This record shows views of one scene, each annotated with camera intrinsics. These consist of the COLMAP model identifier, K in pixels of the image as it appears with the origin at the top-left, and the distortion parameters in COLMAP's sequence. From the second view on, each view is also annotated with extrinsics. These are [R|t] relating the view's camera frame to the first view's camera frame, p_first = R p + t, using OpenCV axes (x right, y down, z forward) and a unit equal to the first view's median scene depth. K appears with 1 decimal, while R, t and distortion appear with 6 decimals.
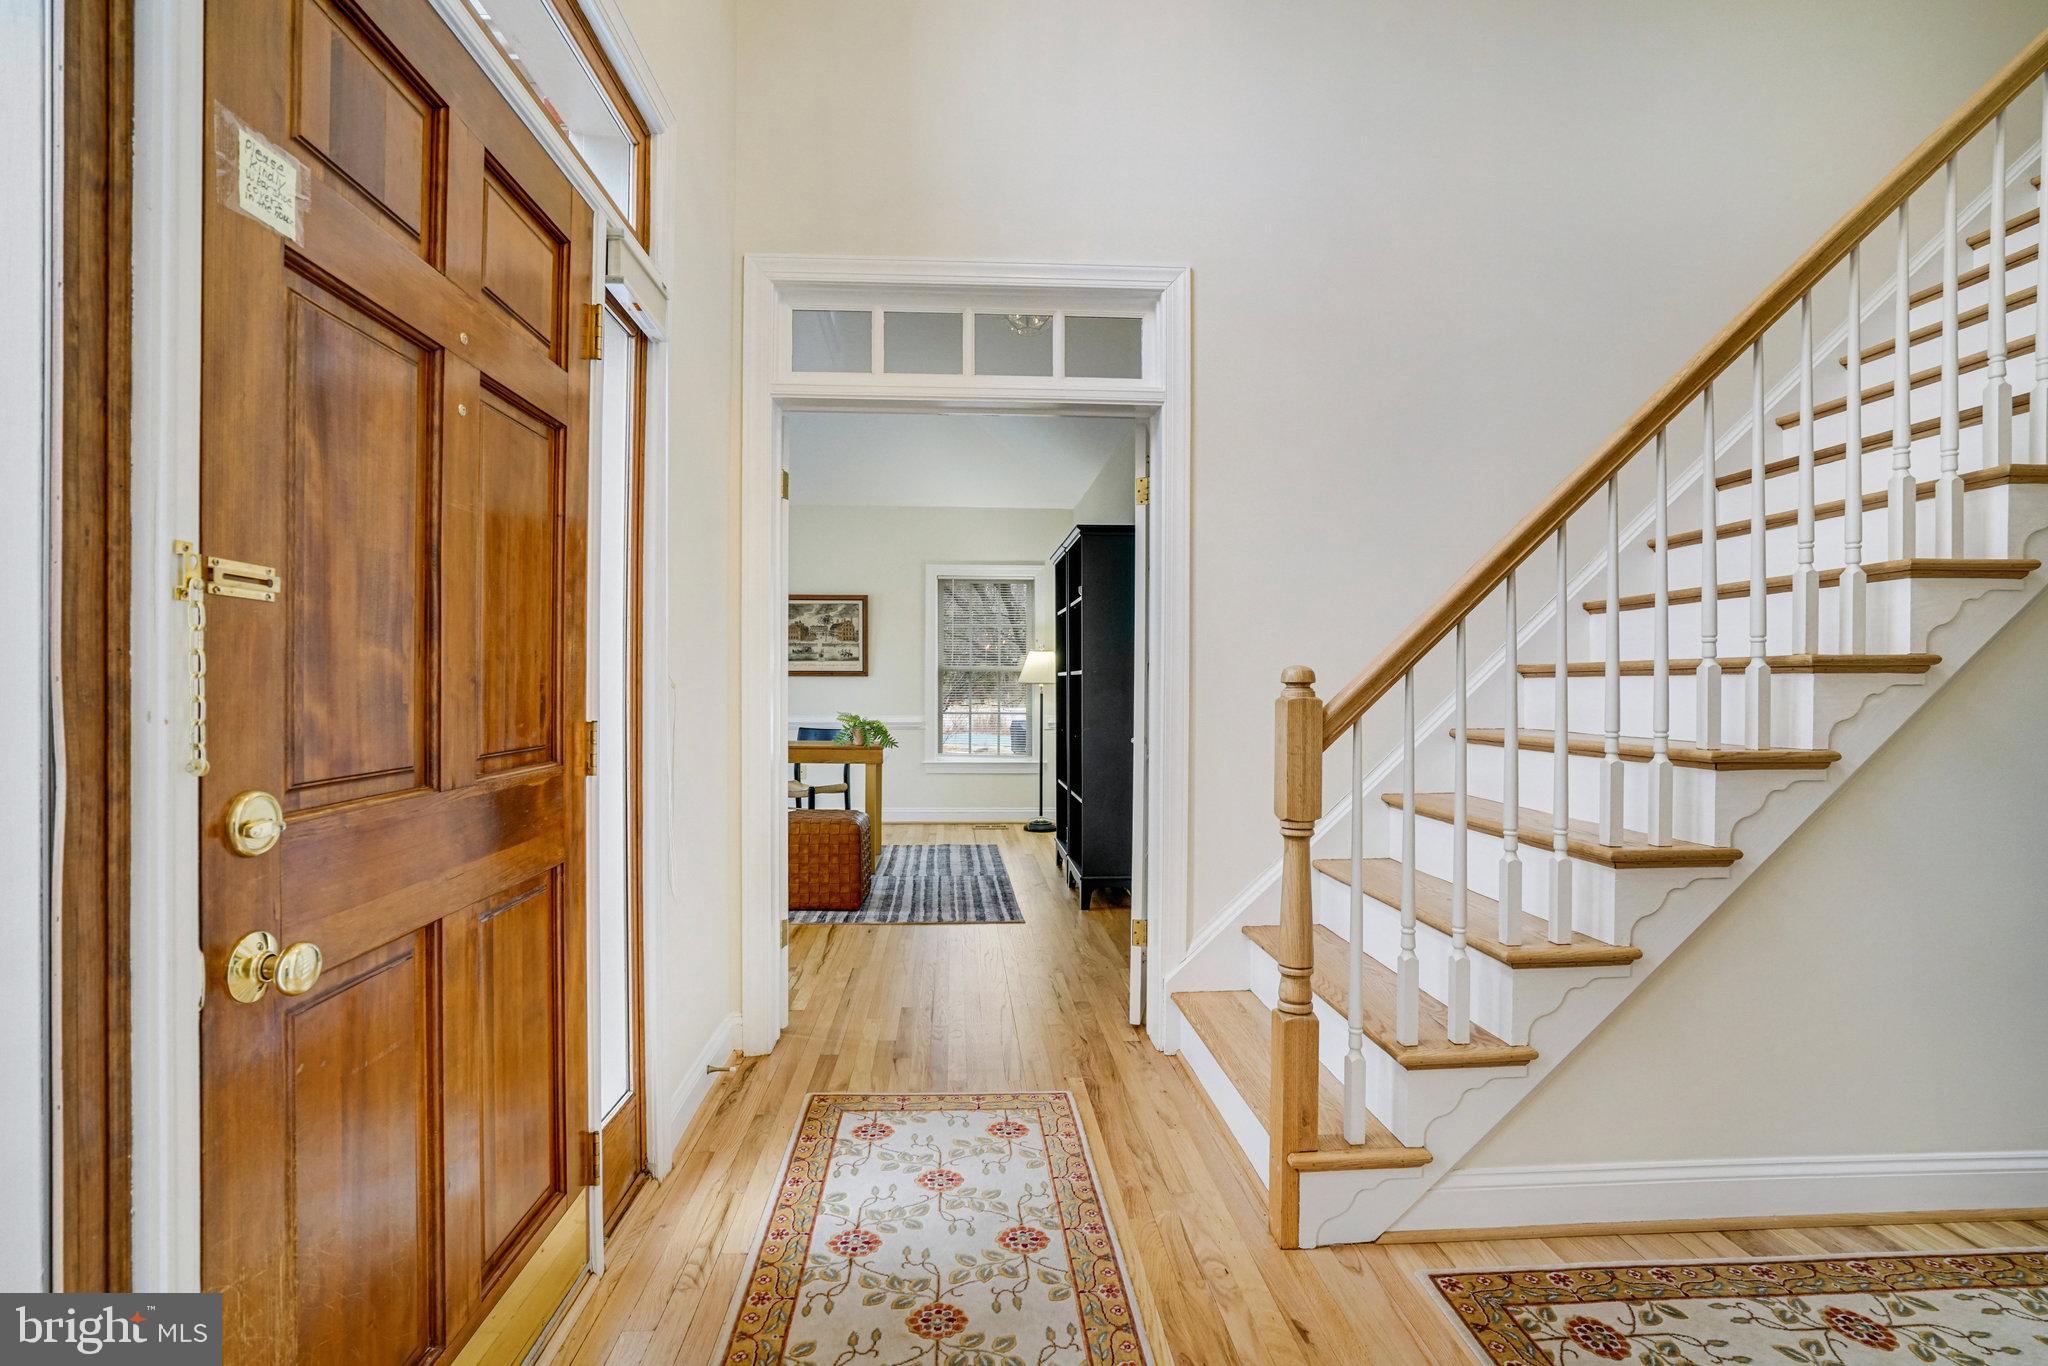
lens RADIAL K [[946.6, 0, 1015.1], [0, 946.6, 677.3], [0, 0, 1]] dist [-0.002754, -0.000127]
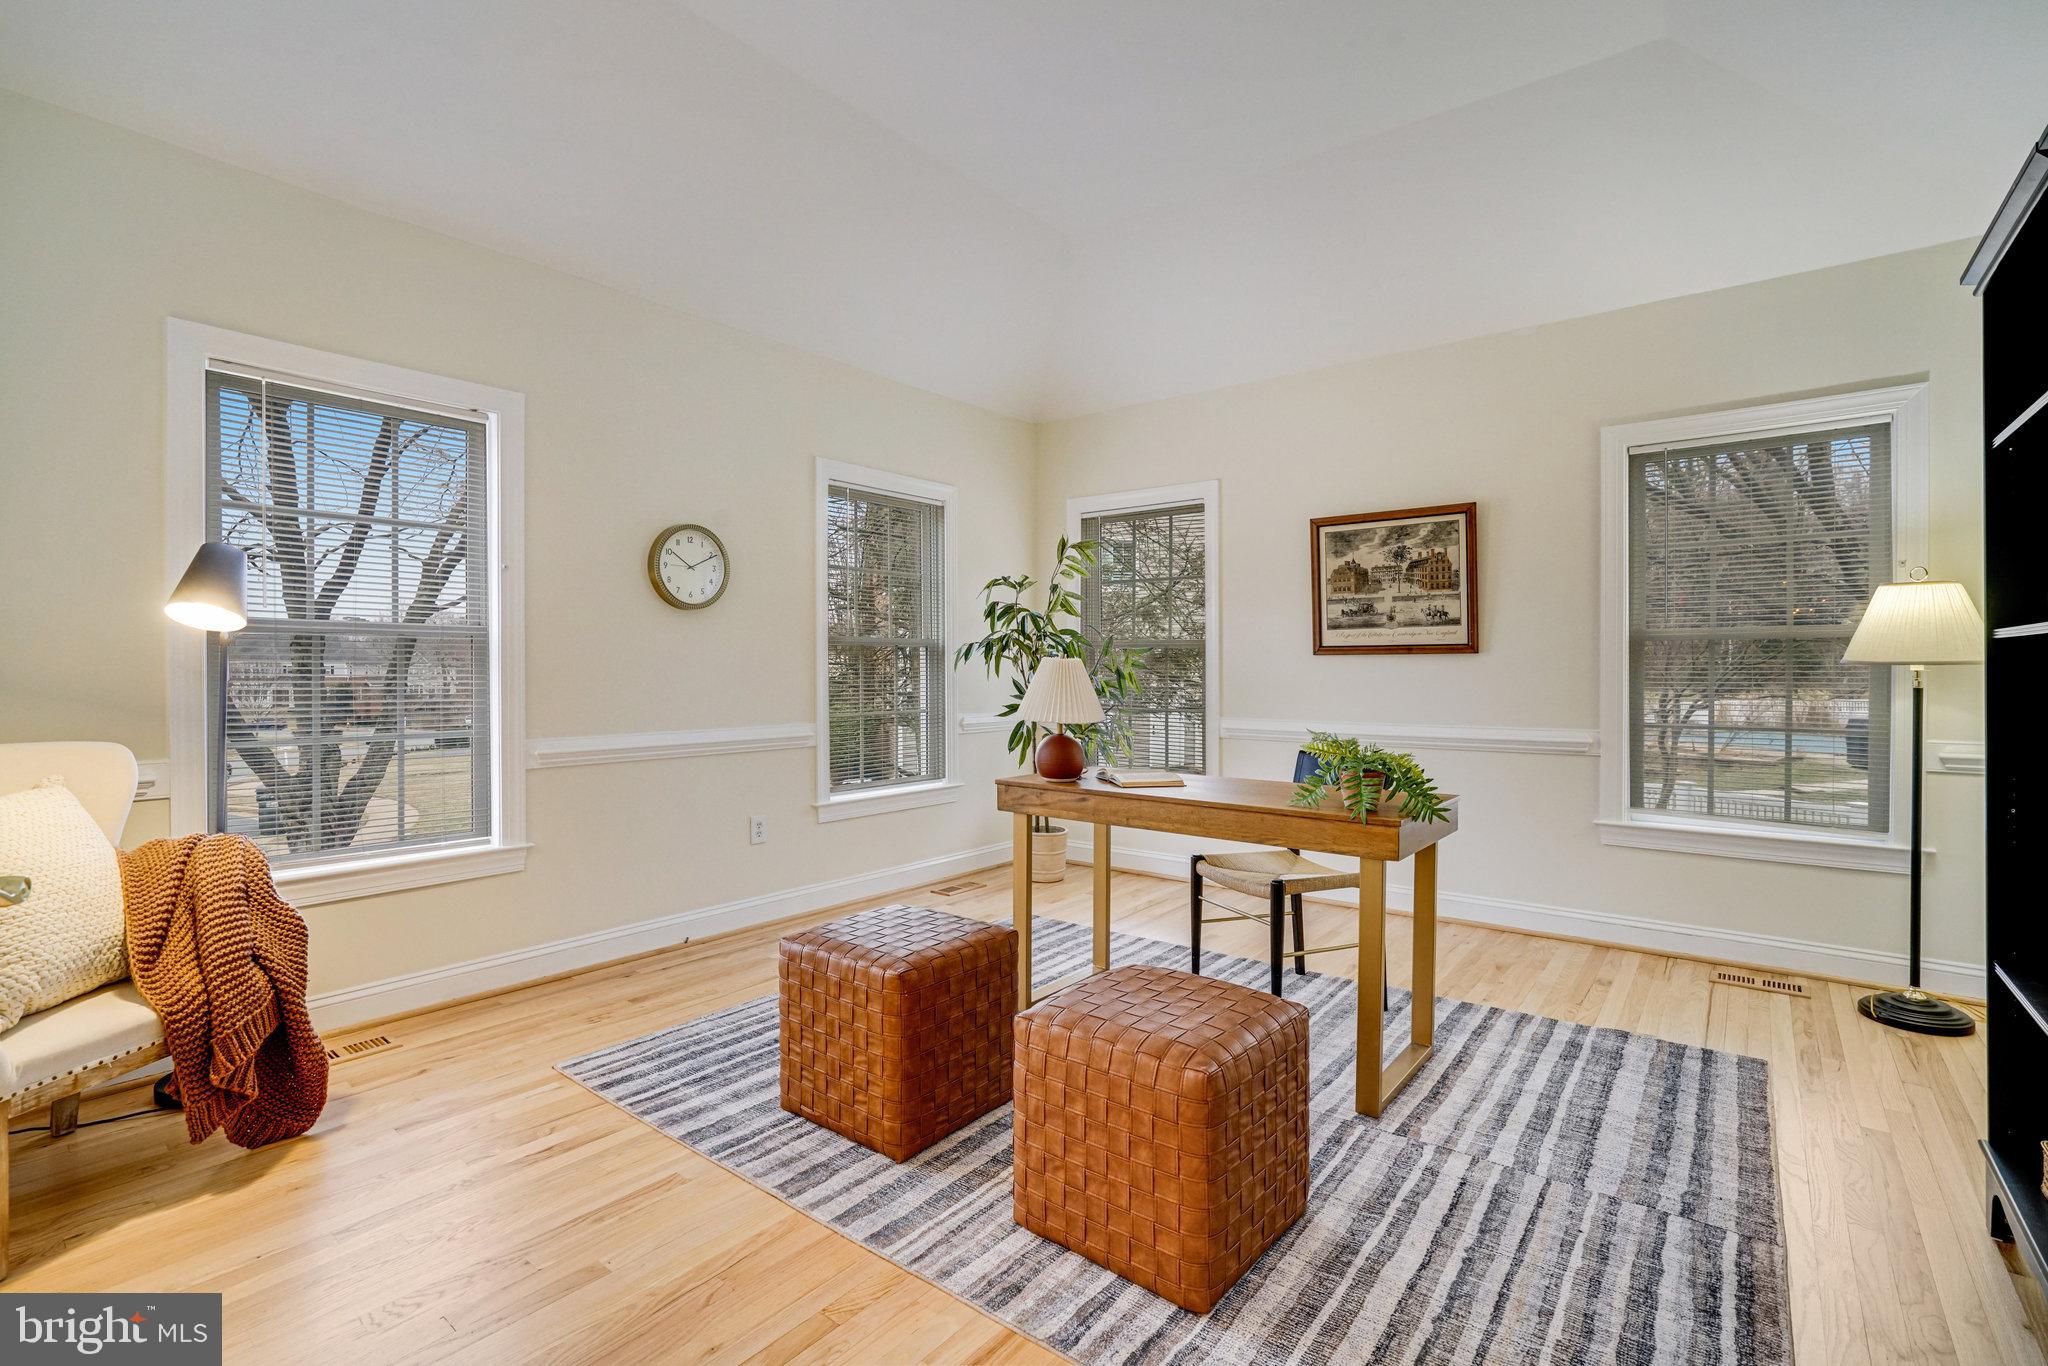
lens RADIAL K [[963.3, 0, 1021.6], [0, 963.3, 676.9], [0, 0, 1]] dist [-0.001974, 0.000423]
pose [[0.754302, 0.001087, -0.656527, 0.010145], [0.009257, 0.999882, 0.012291, 0.004010], [0.656463, -0.015349, 0.754202, 0.470981]]
